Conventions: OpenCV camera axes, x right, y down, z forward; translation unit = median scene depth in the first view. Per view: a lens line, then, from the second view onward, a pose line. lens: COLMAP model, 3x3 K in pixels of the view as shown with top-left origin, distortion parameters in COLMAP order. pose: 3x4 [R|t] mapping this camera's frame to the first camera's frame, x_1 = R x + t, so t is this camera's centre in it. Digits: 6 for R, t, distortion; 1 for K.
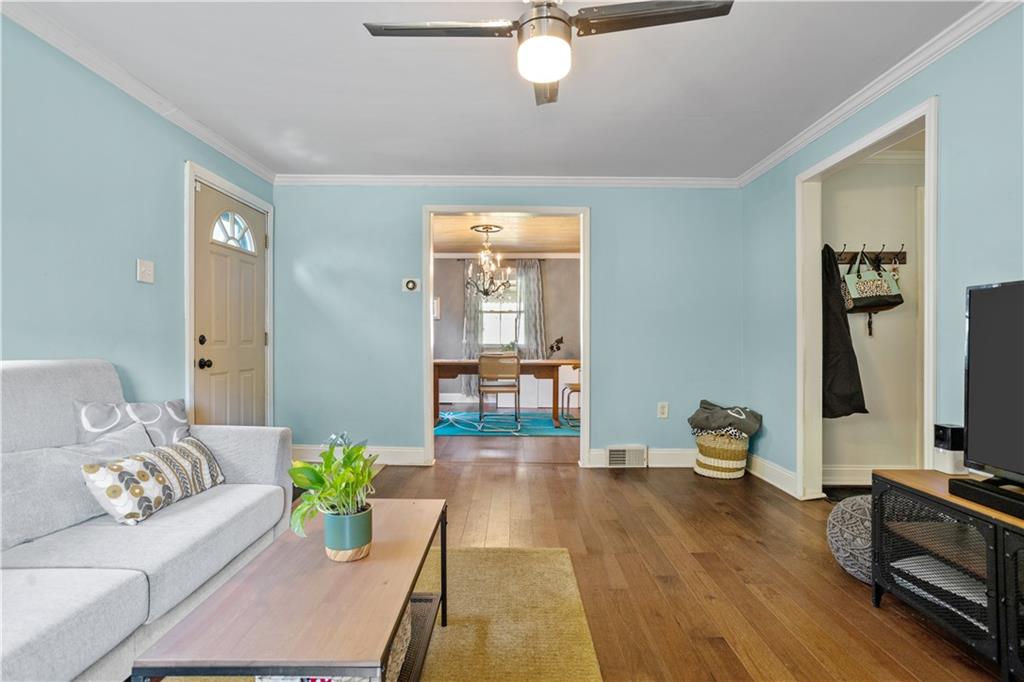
lens RADIAL K [[492.6, 0, 507.6], [0, 492.6, 338.6], [0, 0, 1]] dist [-0.012587, 0.002294]
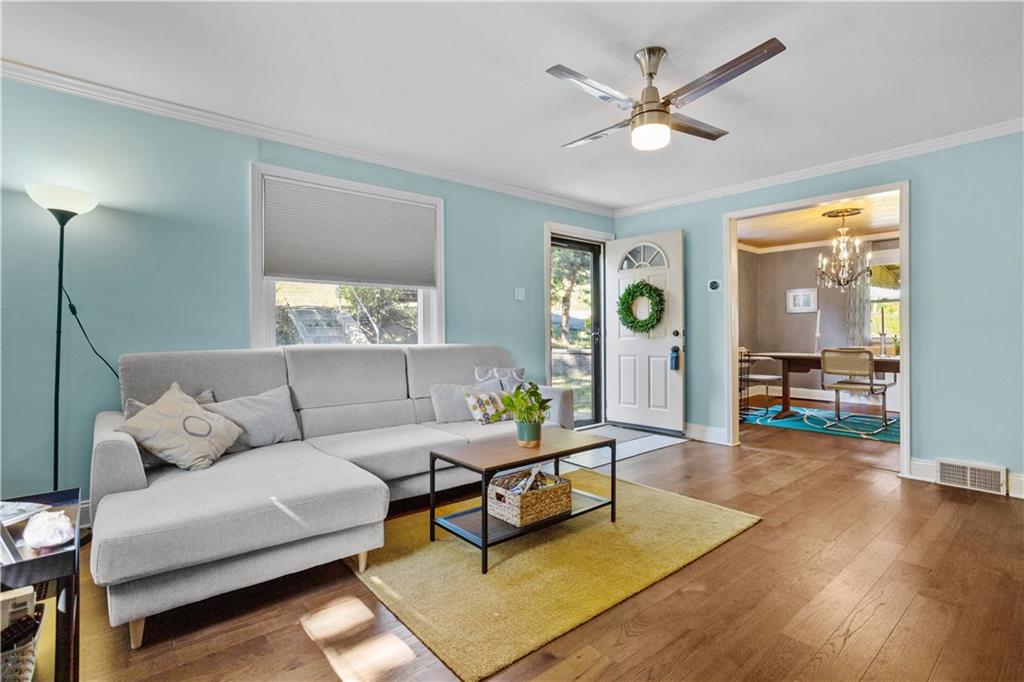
lens RADIAL K [[492.6, 0, 512.9], [0, 492.6, 335.9], [0, 0, 1]] dist [-0.012587, 0.002294]
pose [[0.657910, 0.000312, -0.753096, 0.351208], [0.005364, 0.999973, 0.005099, -0.000028], [0.753077, -0.007394, 0.657890, -0.100452]]
